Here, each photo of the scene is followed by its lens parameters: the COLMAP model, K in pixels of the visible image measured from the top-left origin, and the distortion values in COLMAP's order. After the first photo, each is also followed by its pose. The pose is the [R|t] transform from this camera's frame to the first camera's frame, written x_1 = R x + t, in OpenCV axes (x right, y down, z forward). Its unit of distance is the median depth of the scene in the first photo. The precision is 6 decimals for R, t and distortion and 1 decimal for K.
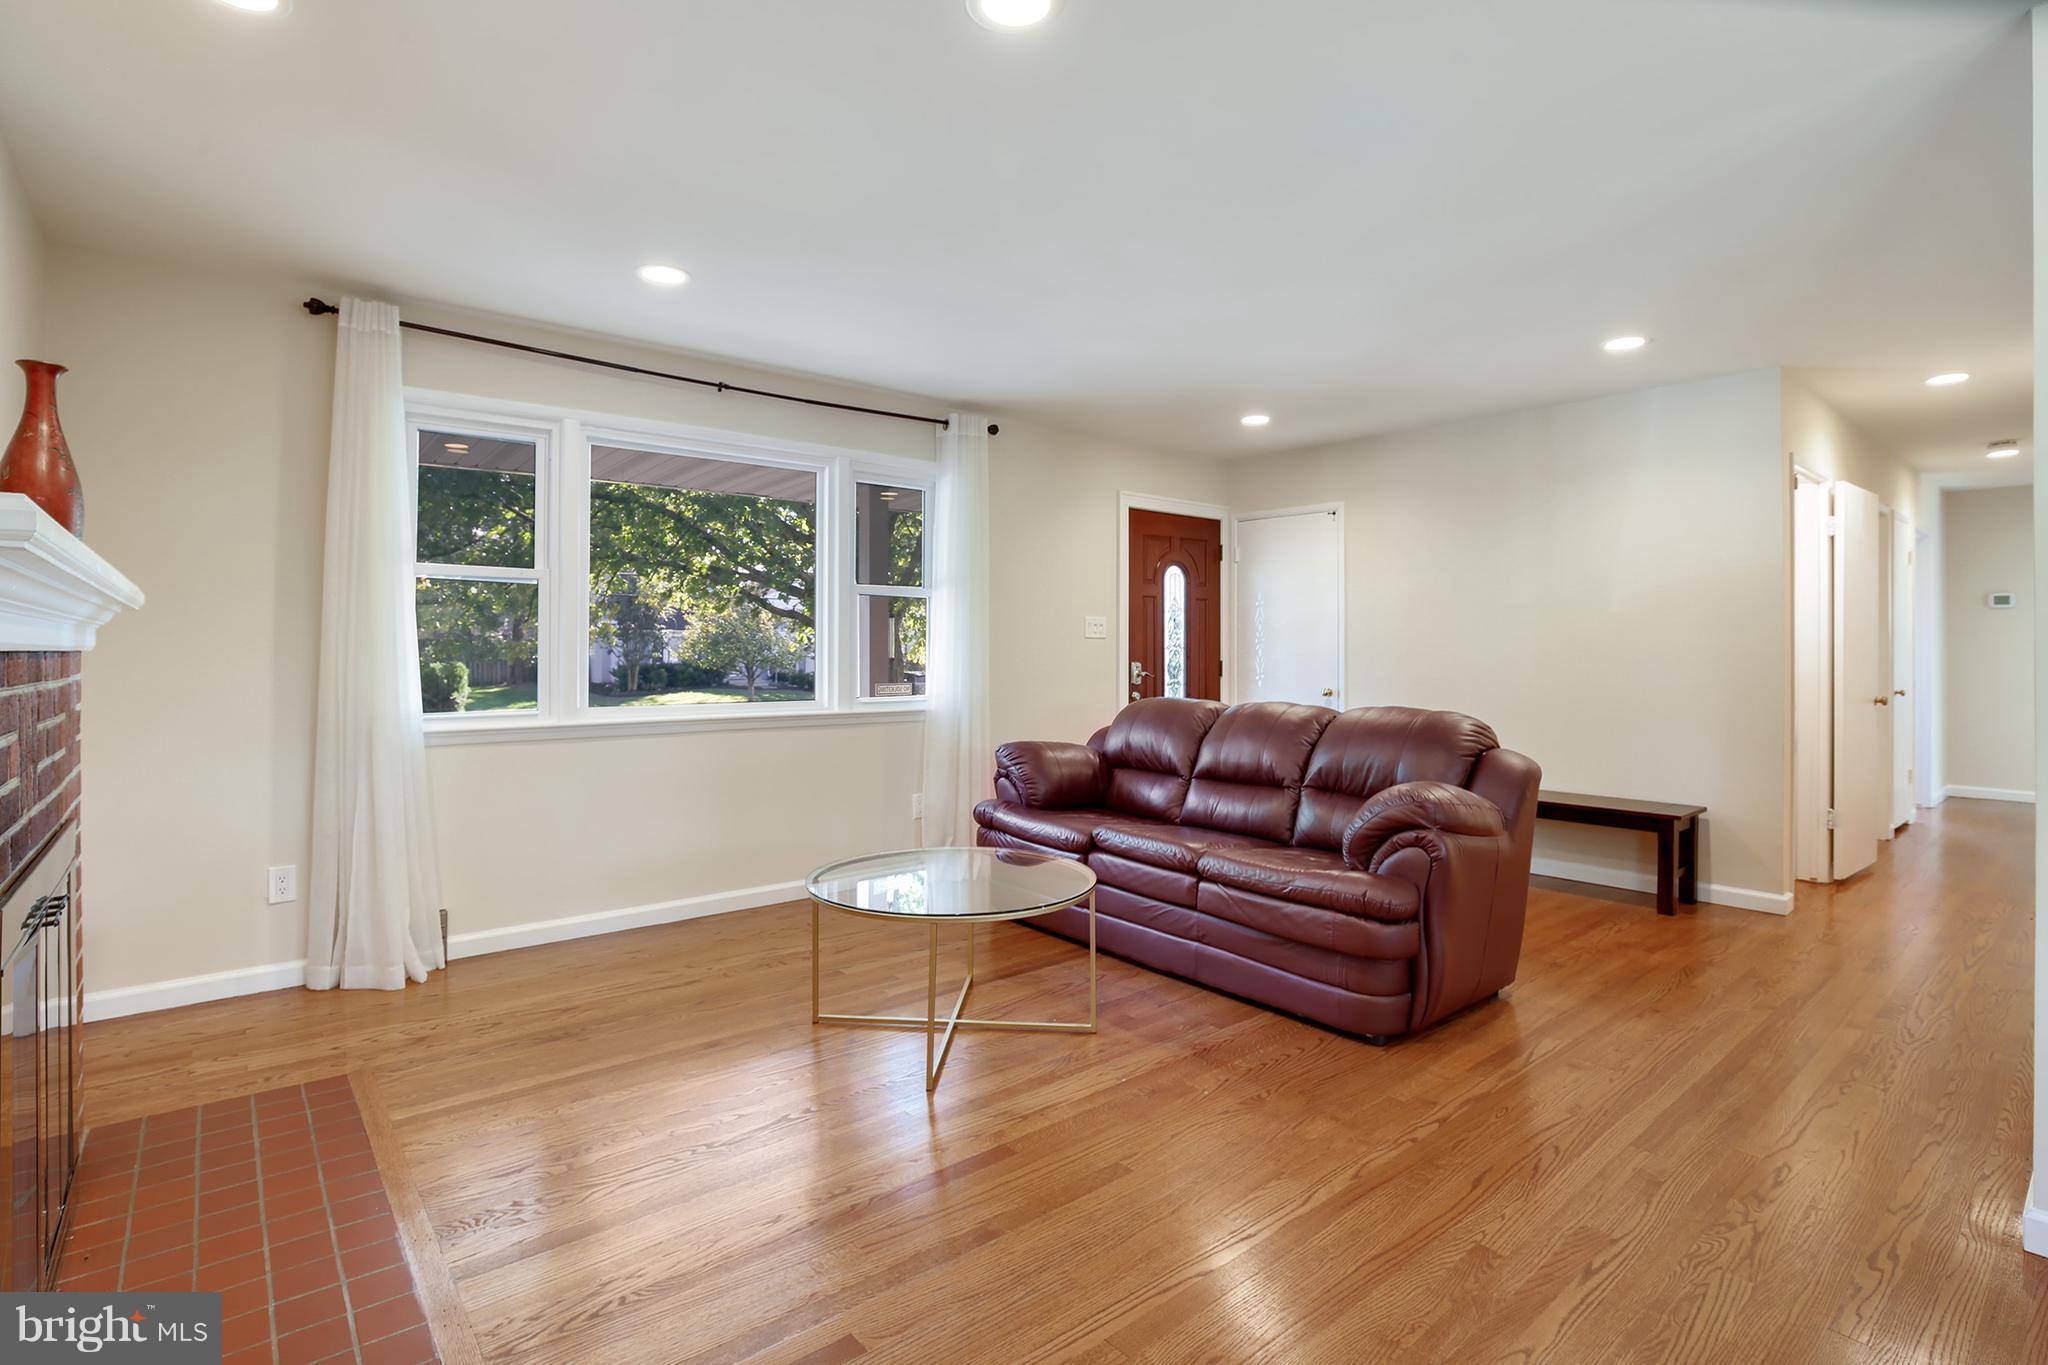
lens RADIAL K [[965.2, 0, 1008.9], [0, 965.2, 639.4], [0, 0, 1]] dist [-0.032587, 0.006001]
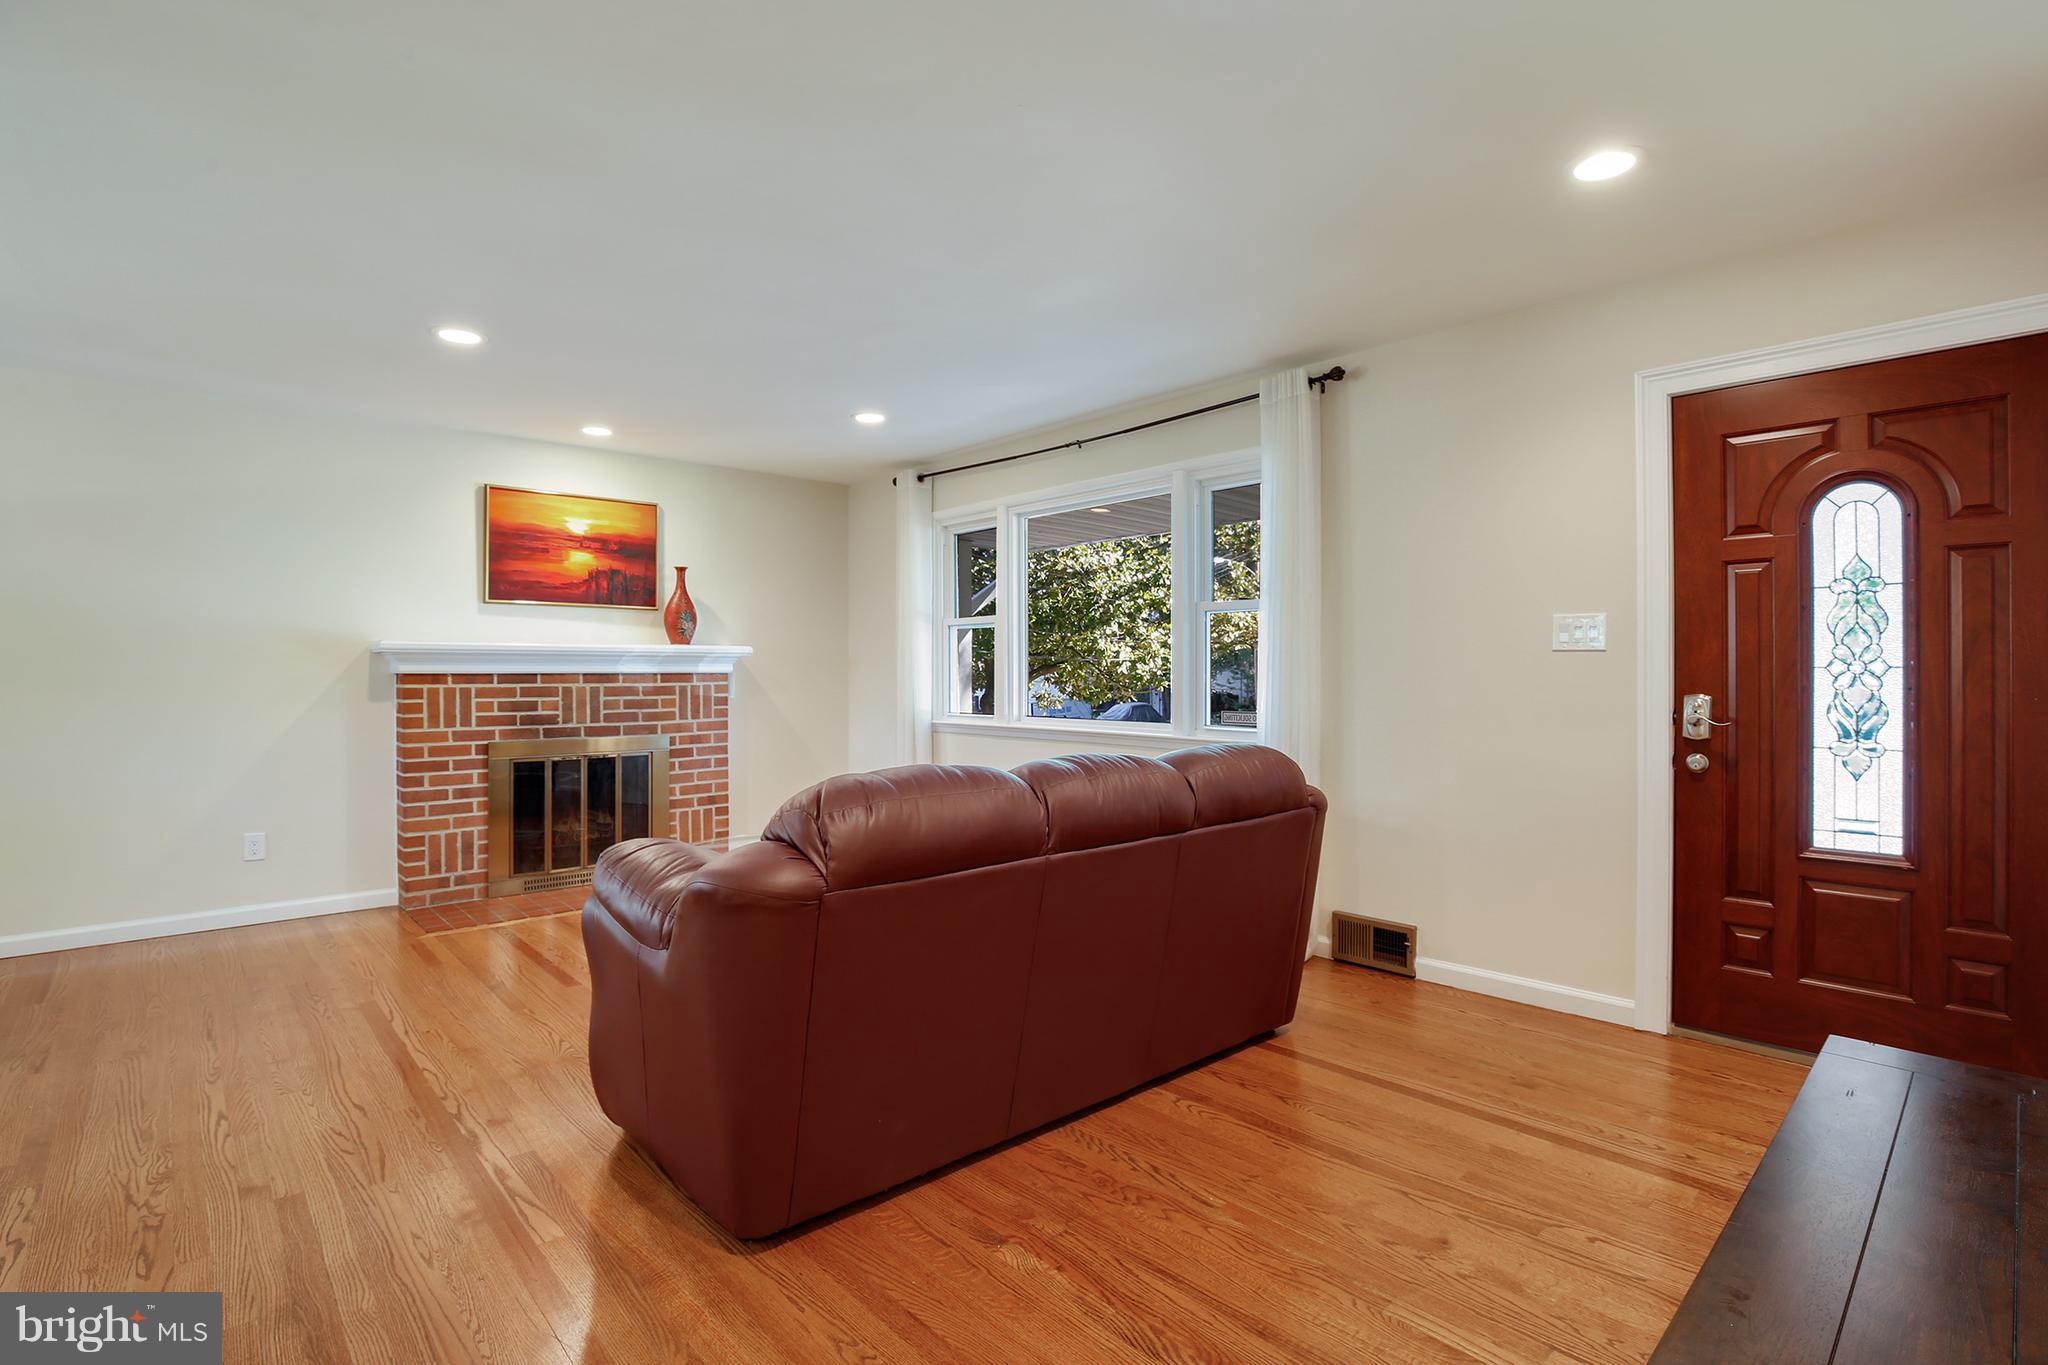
lens RADIAL K [[965.2, 0, 1032.1], [0, 965.2, 673.8], [0, 0, 1]] dist [-0.032587, 0.006001]
pose [[0.059882, 0.002032, -0.998203, 0.767689], [0.009608, 0.999950, 0.002612, 0.008904], [0.998159, -0.009748, 0.059860, 0.784593]]
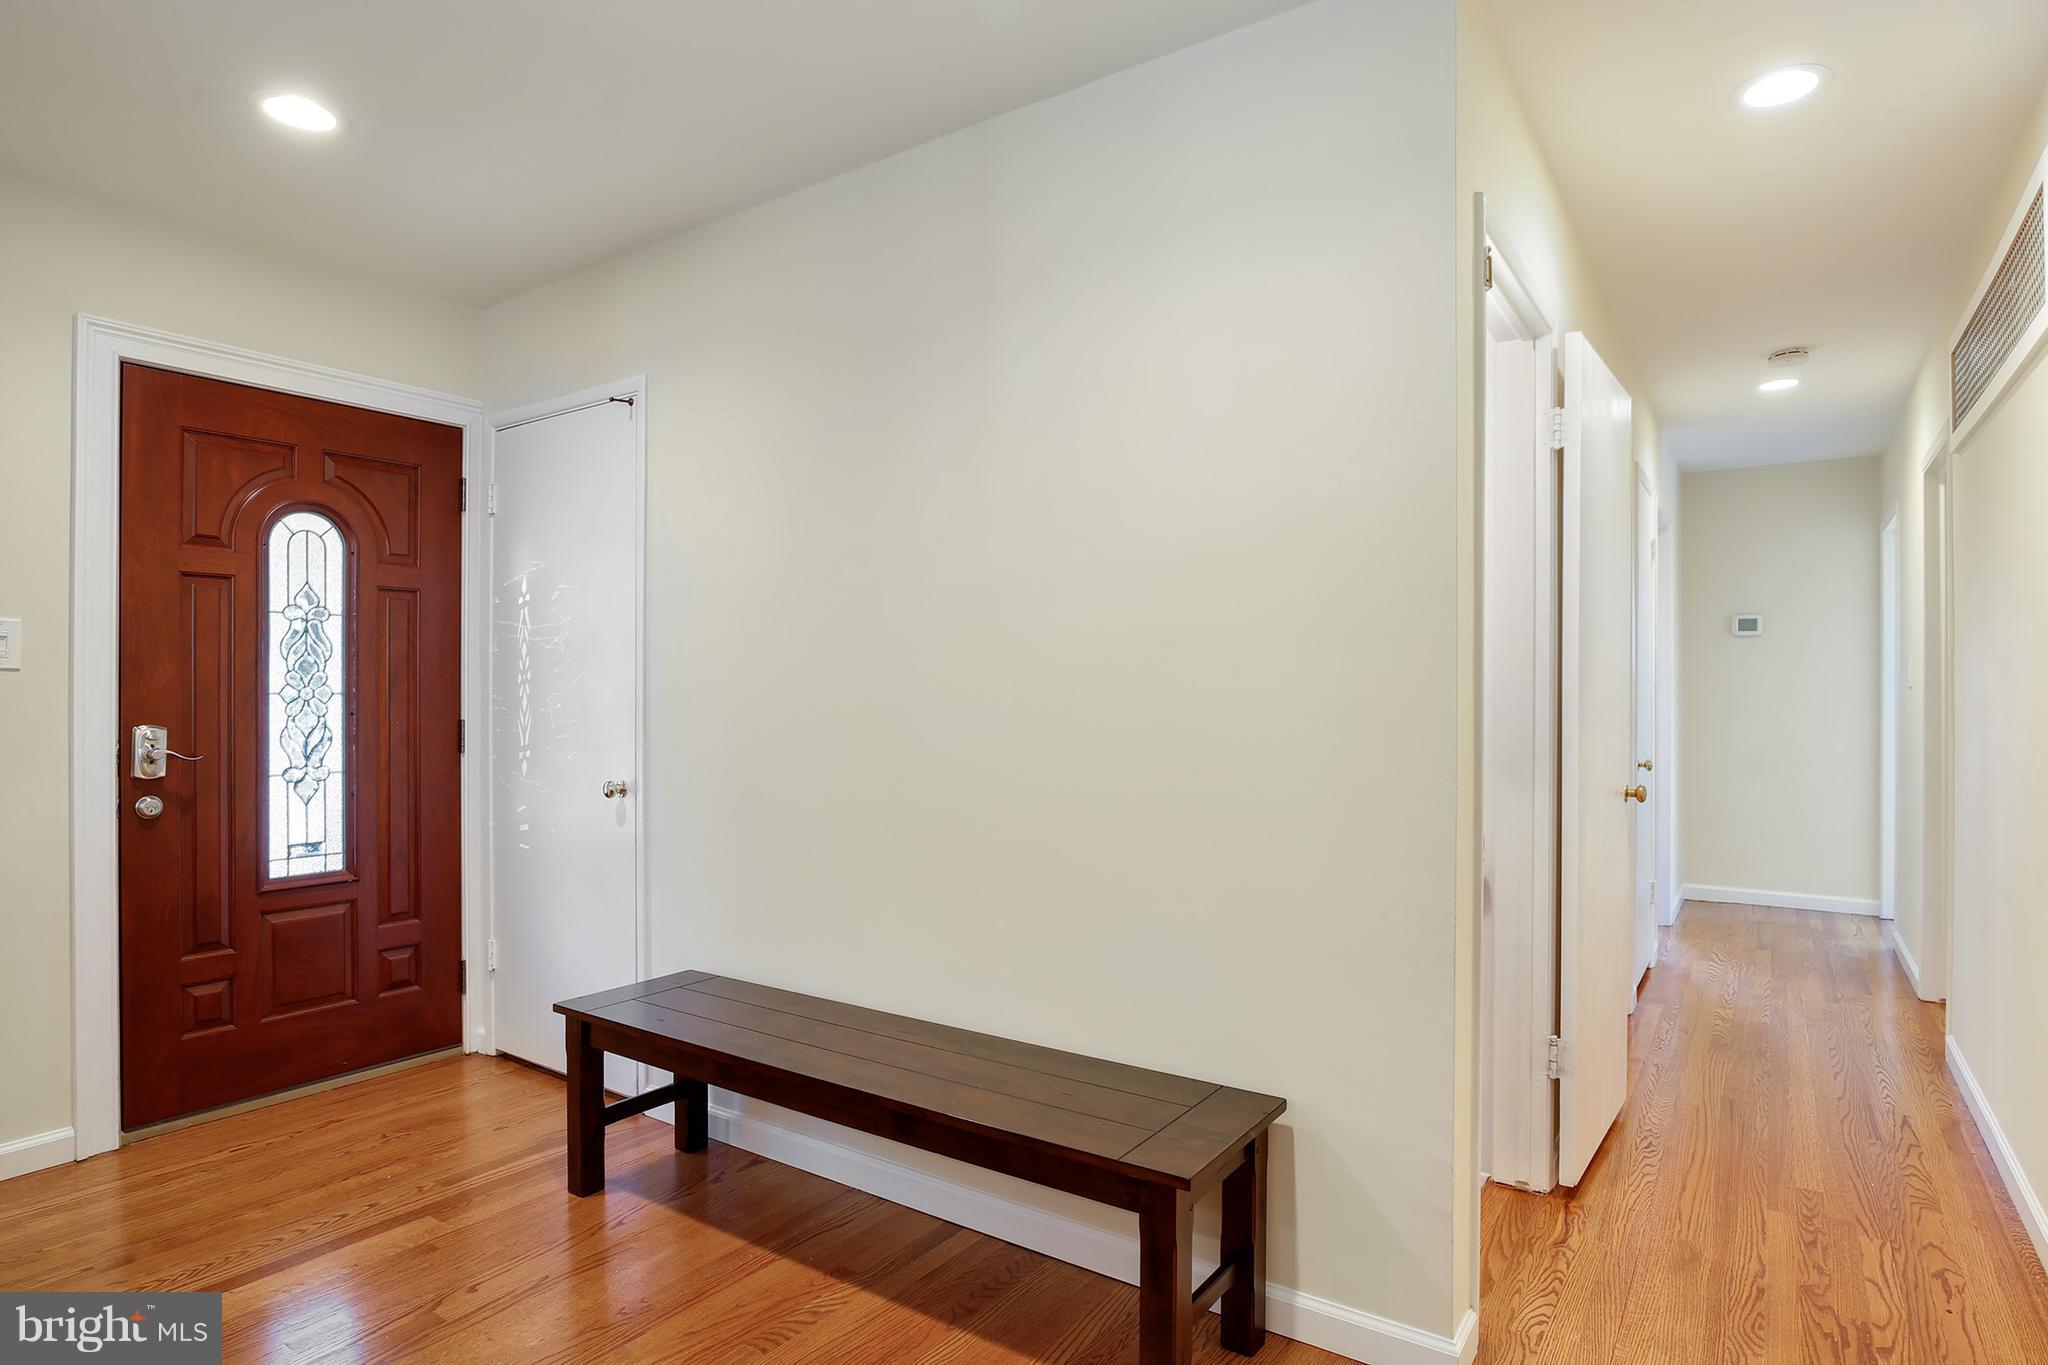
lens RADIAL K [[1071.6, 0, 1040.4], [0, 1071.6, 692.0], [0, 0, 1]] dist [-0.030854, 0.003892]
pose [[0.960936, -0.001698, 0.276766, 0.479849], [0.000598, 0.999992, 0.004058, 0.007810], [-0.276771, -0.003734, 0.960929, 0.564767]]
